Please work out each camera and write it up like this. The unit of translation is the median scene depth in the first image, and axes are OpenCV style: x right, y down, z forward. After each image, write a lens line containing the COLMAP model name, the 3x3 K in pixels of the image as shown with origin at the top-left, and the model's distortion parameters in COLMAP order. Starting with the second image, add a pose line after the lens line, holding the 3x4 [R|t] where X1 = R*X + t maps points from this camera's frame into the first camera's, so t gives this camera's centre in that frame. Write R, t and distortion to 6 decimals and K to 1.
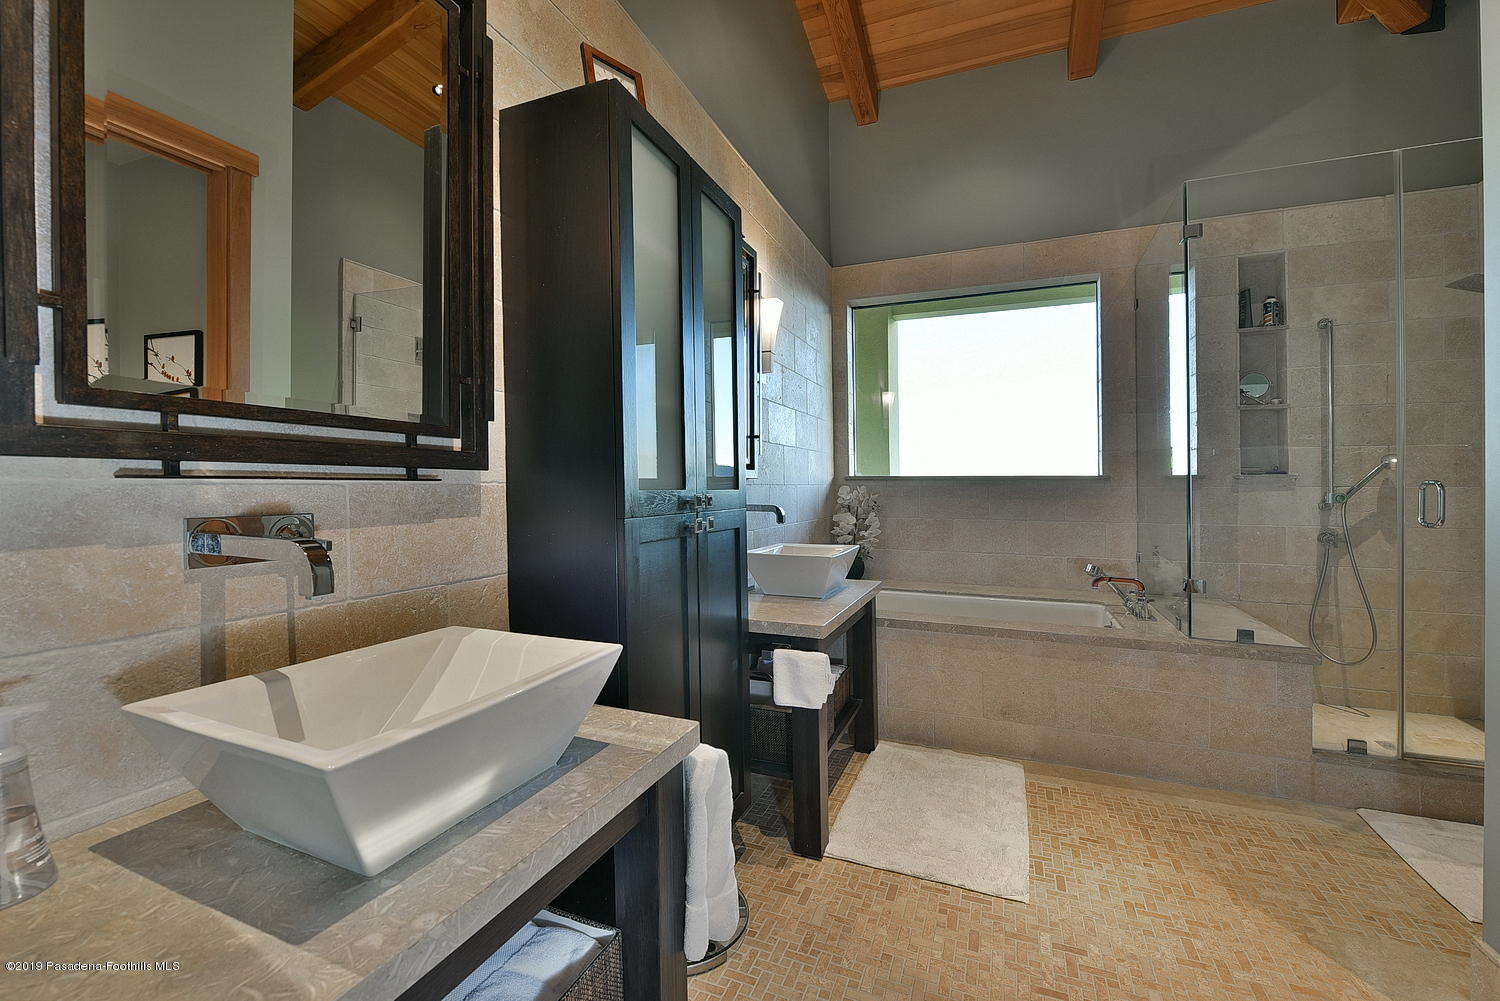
lens RADIAL K [[631.0, 0, 747.7], [0, 631.0, 491.4], [0, 0, 1]] dist [-0.002349, -0.000546]
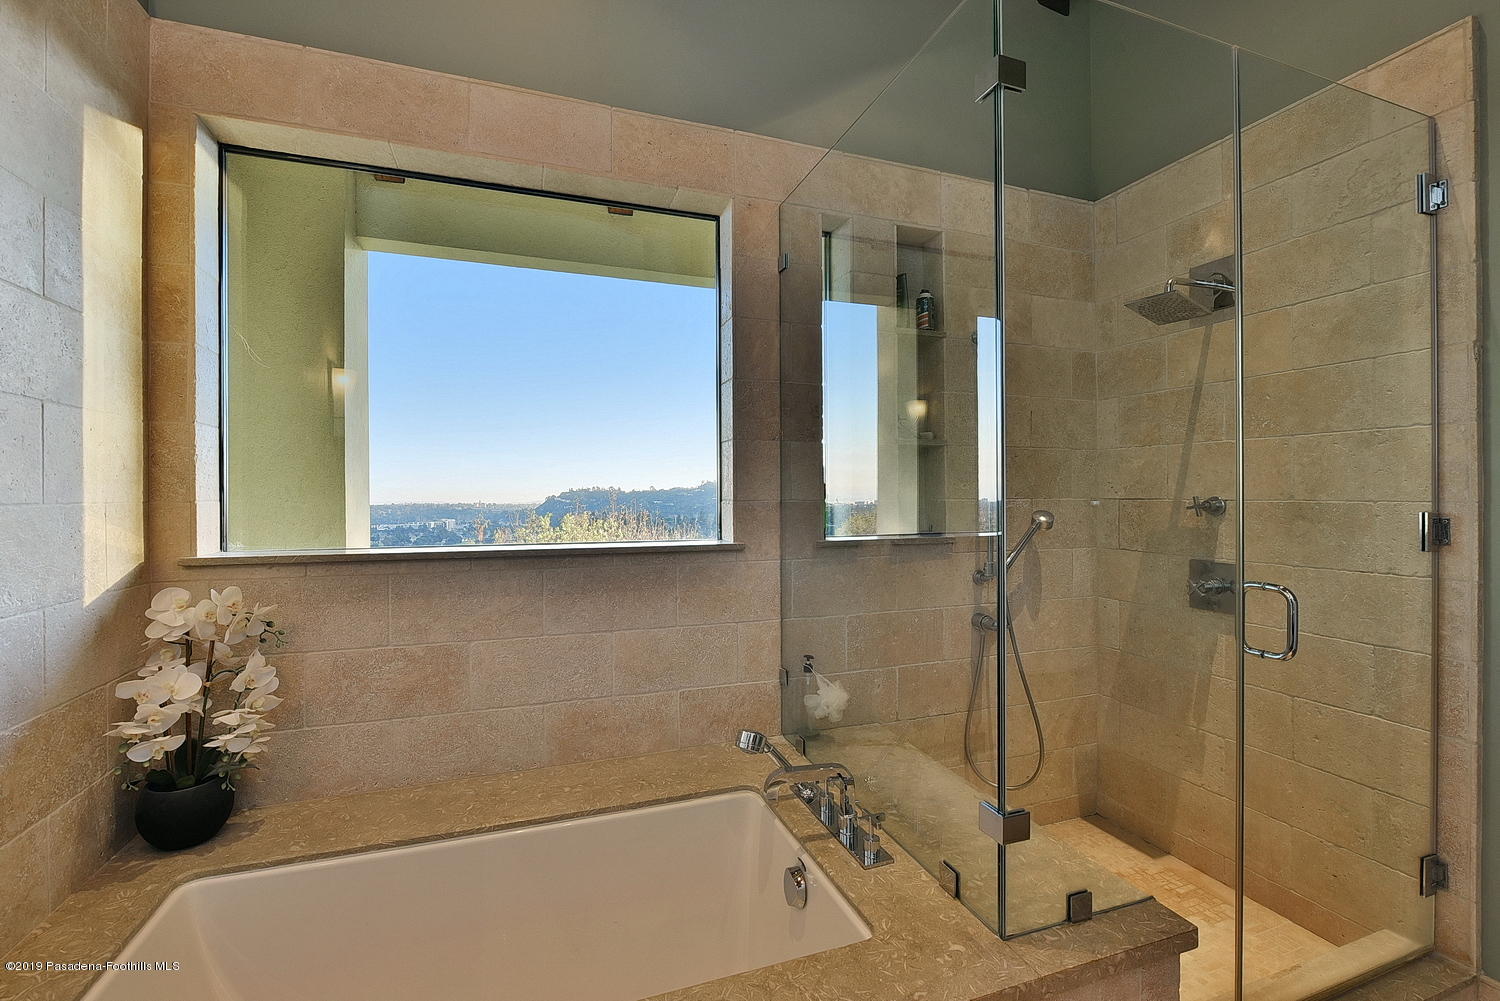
lens RADIAL K [[631.0, 0, 747.7], [0, 631.0, 491.4], [0, 0, 1]] dist [-0.002349, -0.000546]
pose [[0.747185, -0.000759, 0.664616, 0.166872], [0.007477, 0.999946, -0.007265, -0.064049], [-0.664574, 0.010397, 0.747150, 0.505662]]
